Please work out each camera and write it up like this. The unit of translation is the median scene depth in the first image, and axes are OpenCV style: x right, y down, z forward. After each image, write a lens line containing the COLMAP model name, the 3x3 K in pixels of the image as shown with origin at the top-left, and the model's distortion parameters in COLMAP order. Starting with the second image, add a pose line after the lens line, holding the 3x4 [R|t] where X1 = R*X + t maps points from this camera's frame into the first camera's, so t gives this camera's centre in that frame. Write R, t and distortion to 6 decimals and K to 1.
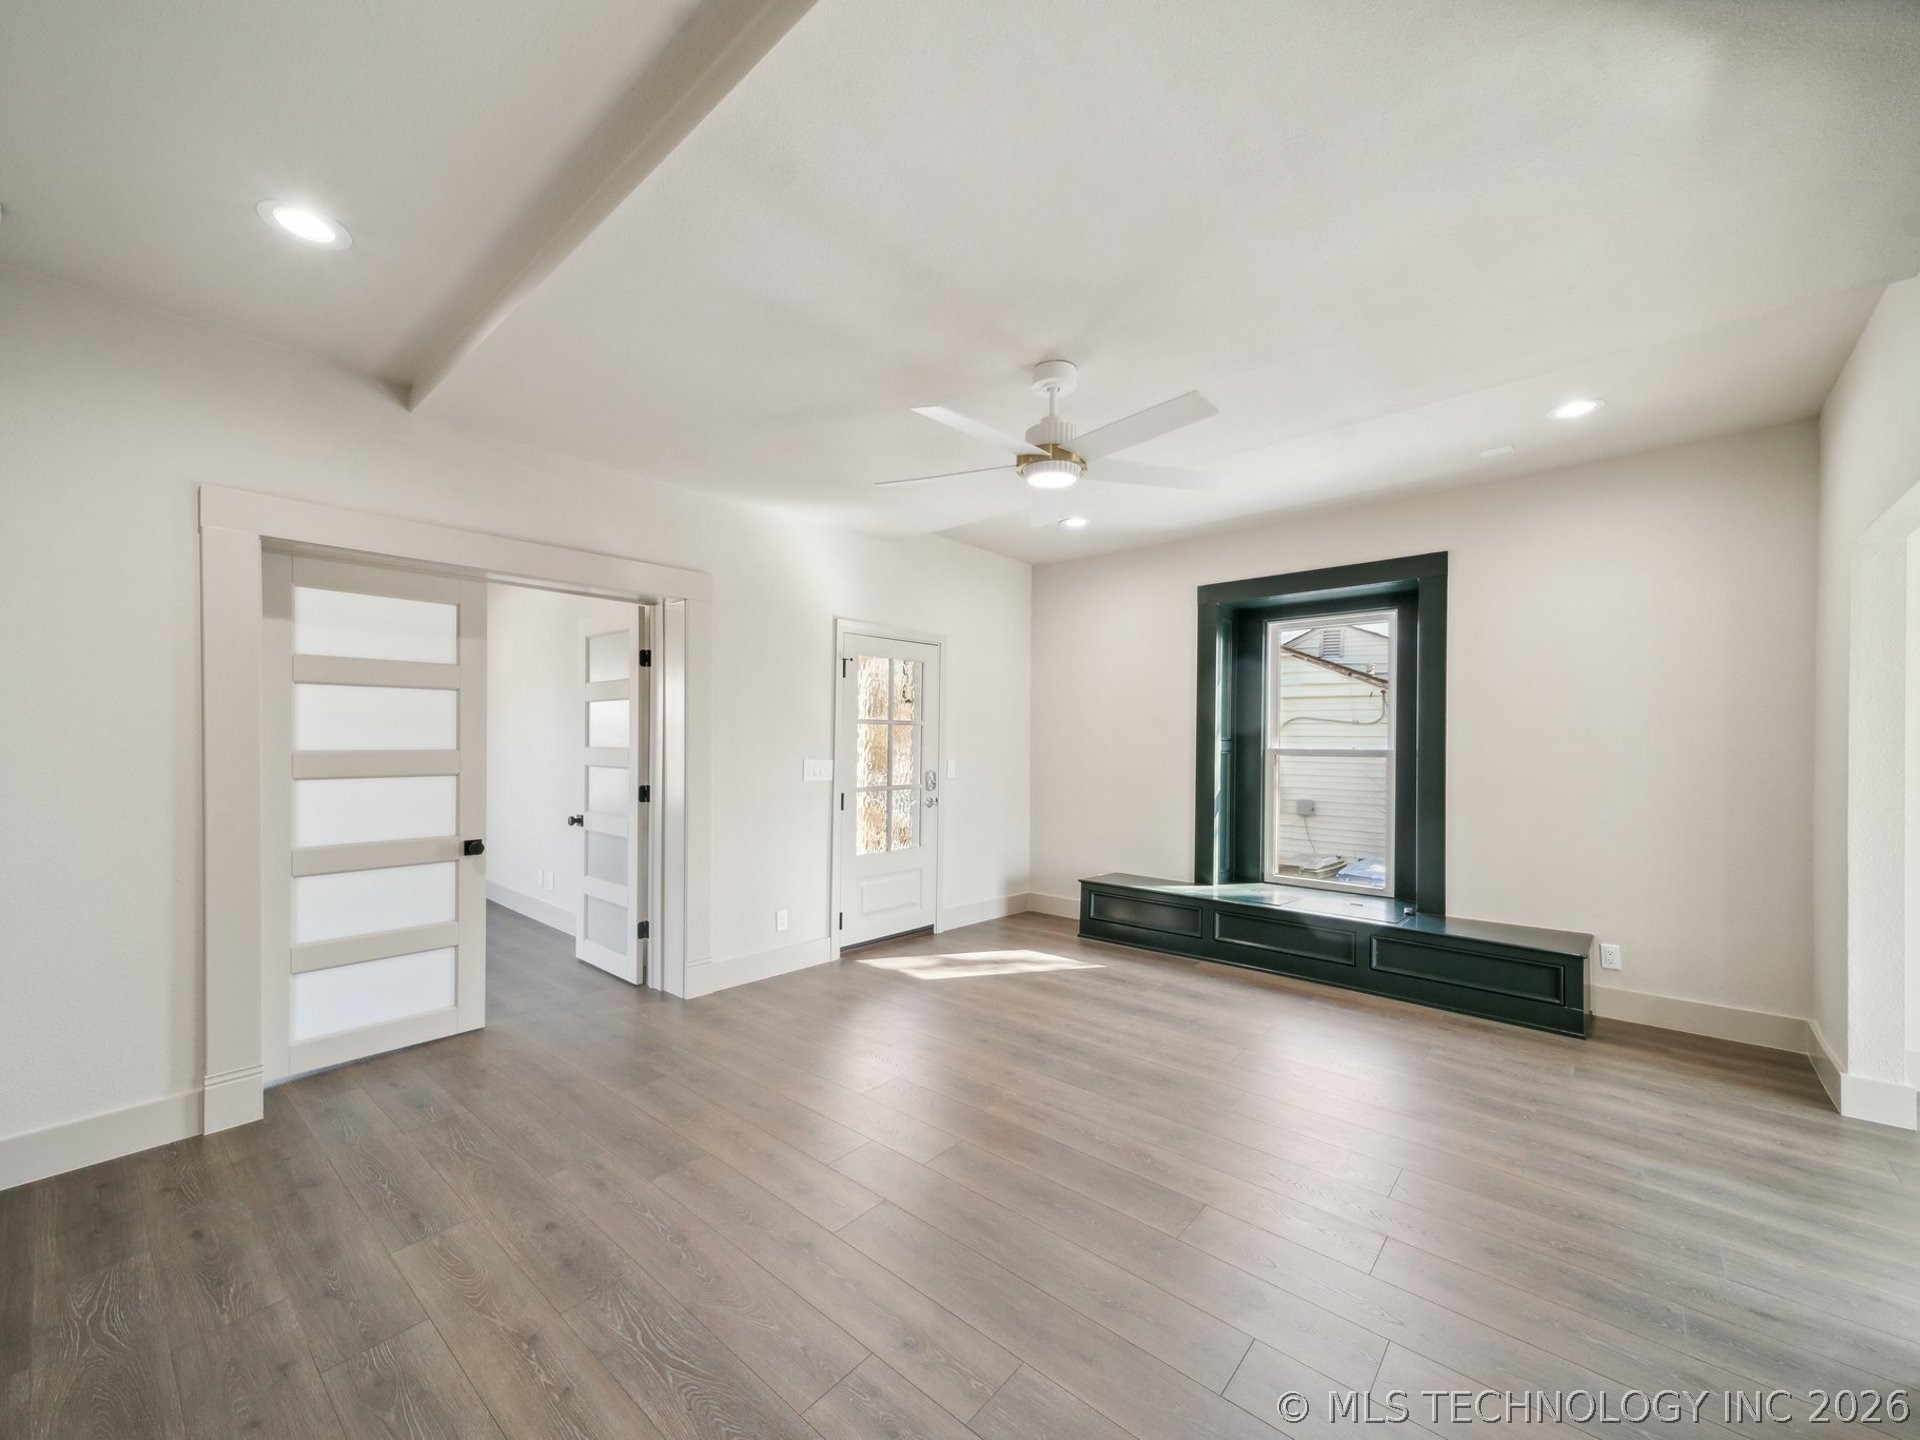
lens RADIAL K [[768.1, 0, 947.1], [0, 768.1, 734.3], [0, 0, 1]] dist [0.019585, -0.000078]
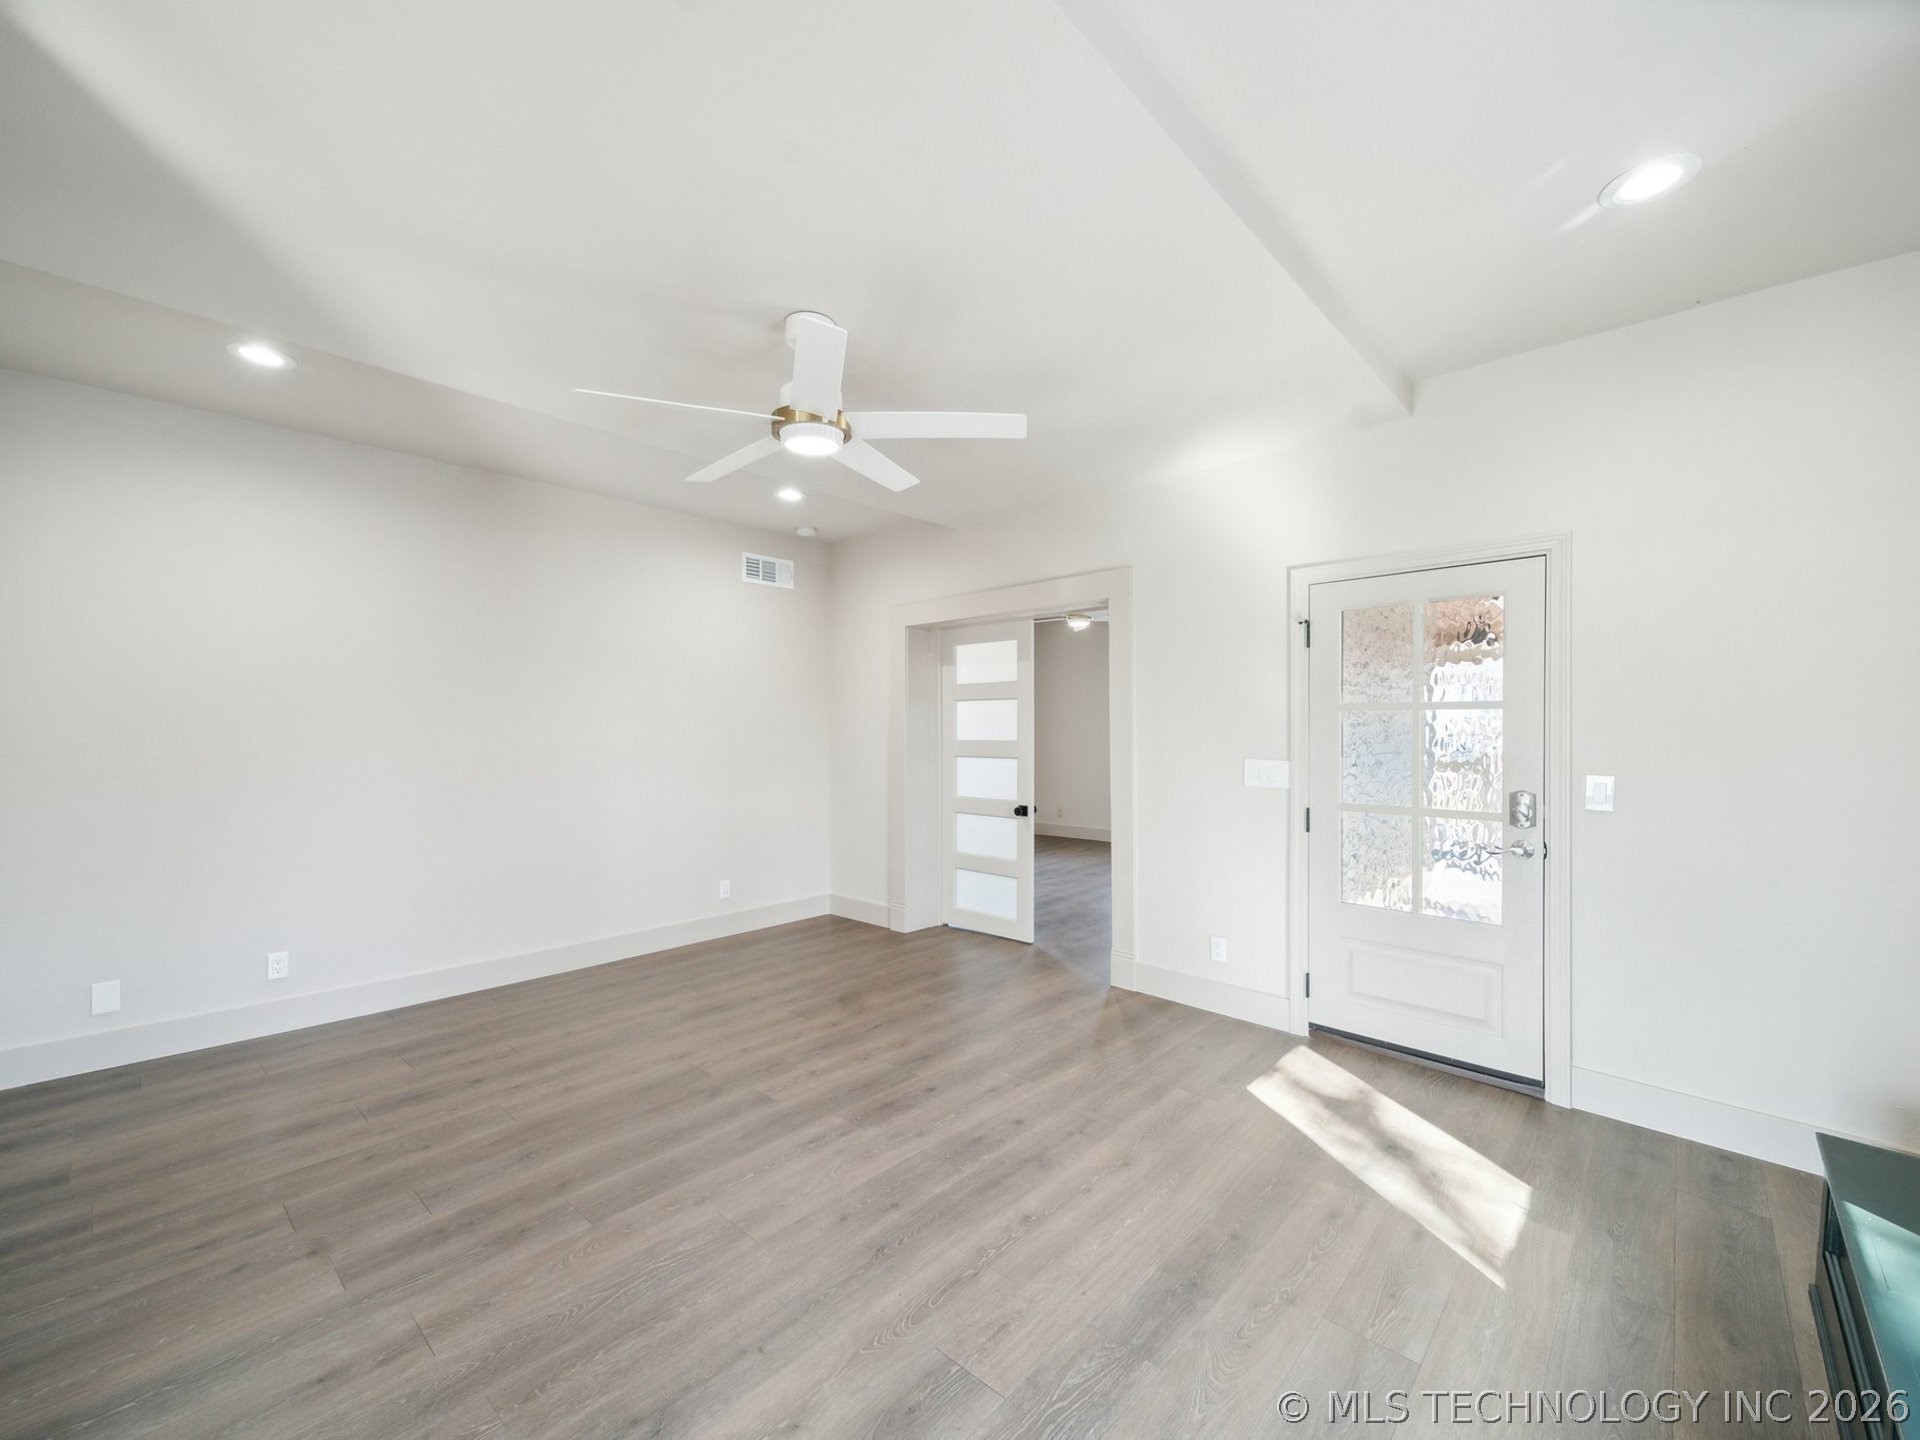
lens RADIAL K [[776.1, 0, 960.0], [0, 776.1, 720.0], [0, 0, 1]] dist [0.000672, -0.000439]
pose [[-0.014805, -0.017501, -0.999737, 0.787824], [0.004841, 0.999834, -0.017574, 0.007048], [0.999879, -0.005100, -0.014718, 0.901979]]
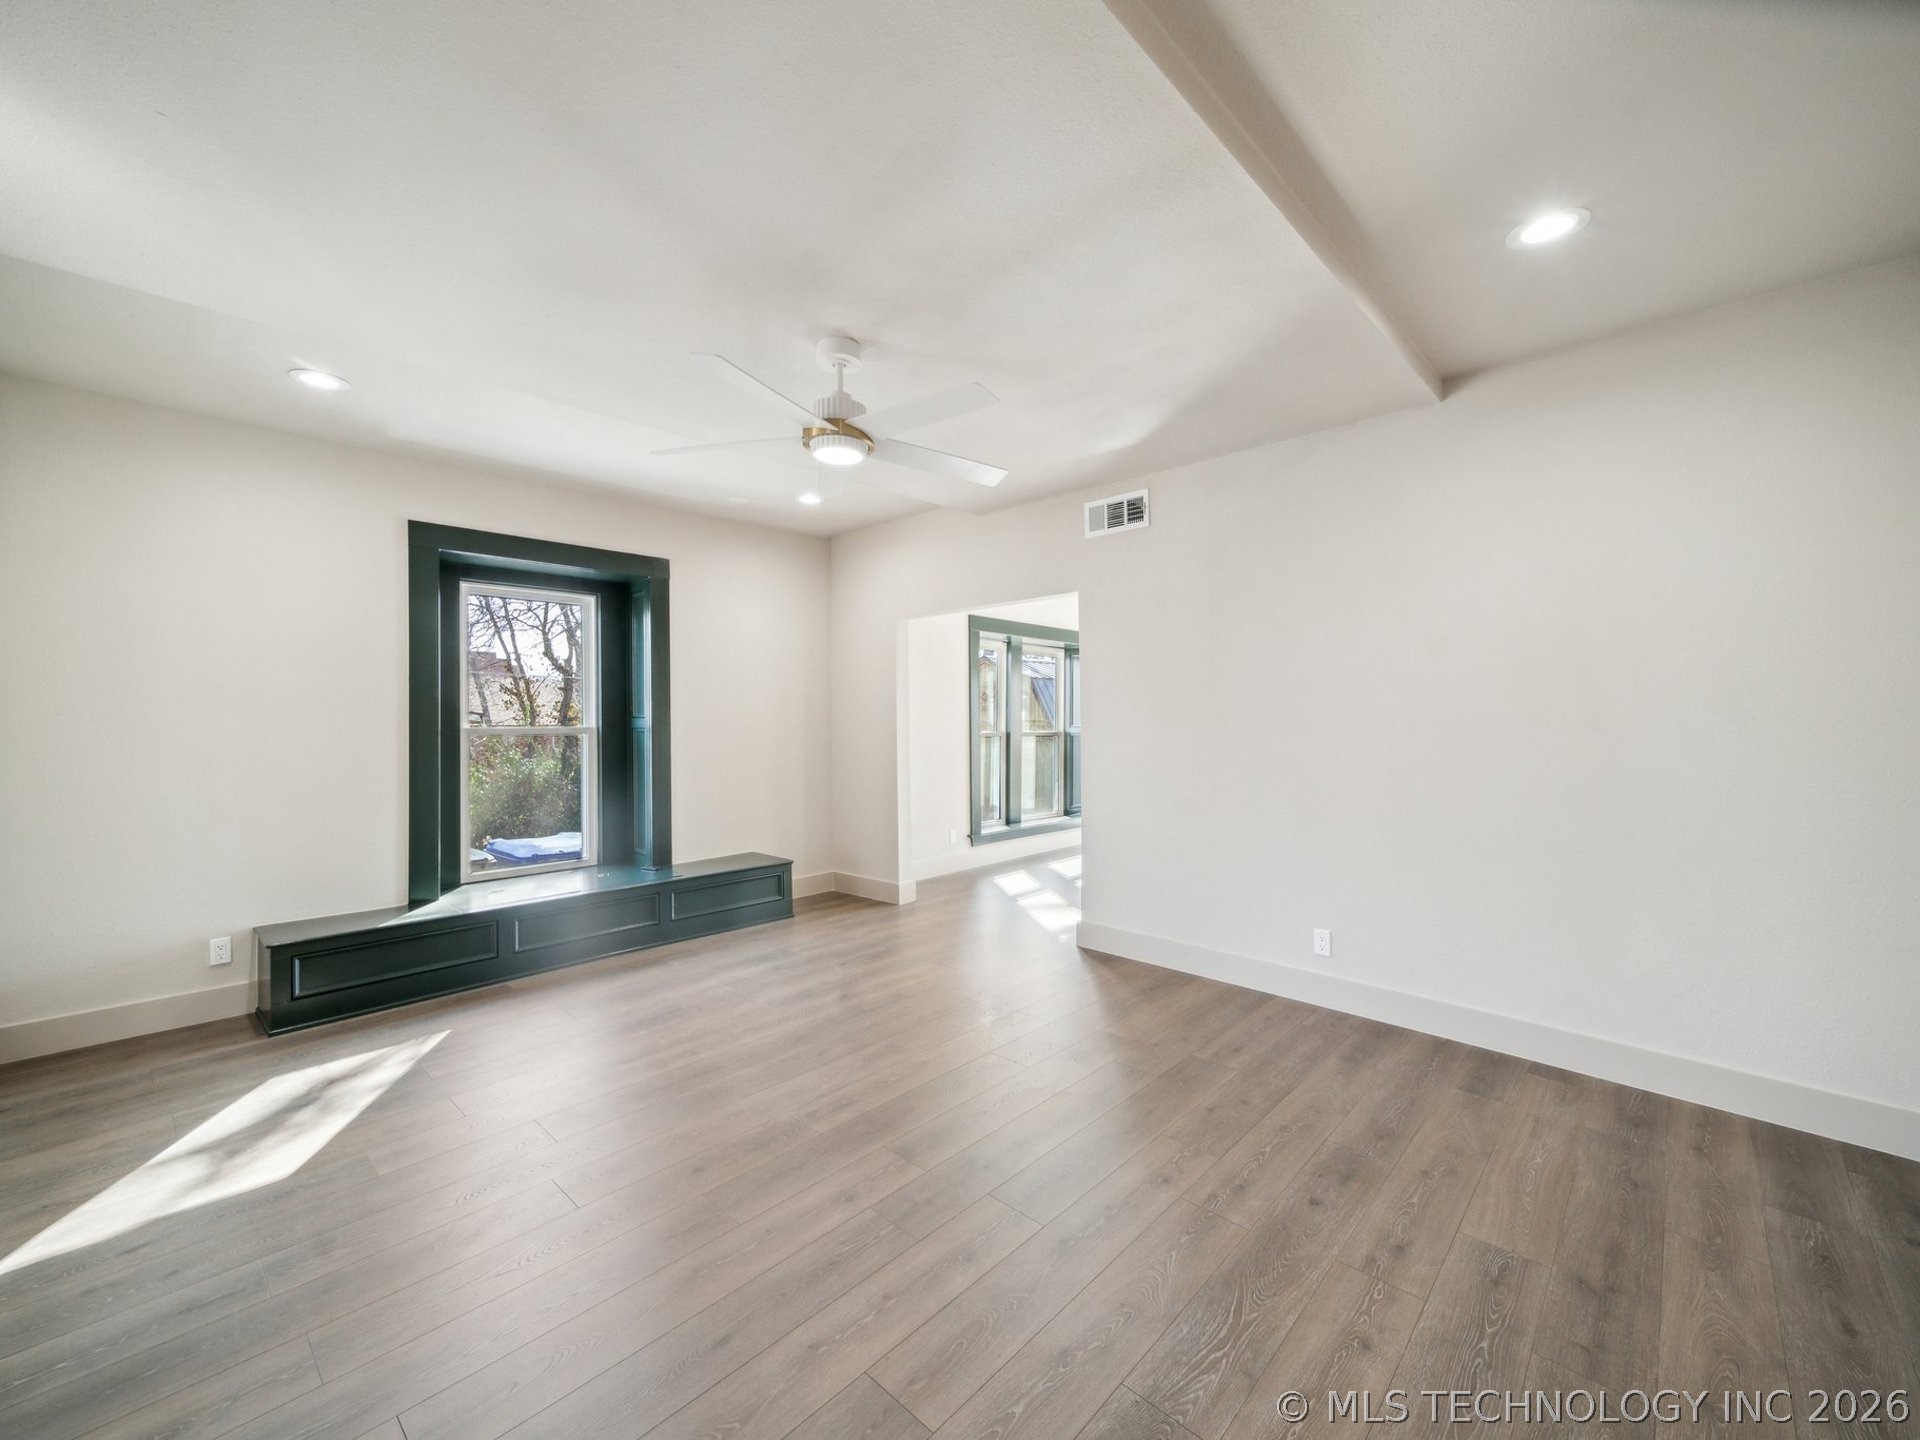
lens RADIAL K [[782.9, 0, 963.8], [0, 782.9, 696.0], [0, 0, 1]] dist [0.008996, -0.000122]
pose [[0.021985, 0.024411, 0.999460, -0.667463], [-0.003796, 0.999697, -0.024334, 0.003548], [-0.999751, -0.003259, 0.022071, 0.628316]]
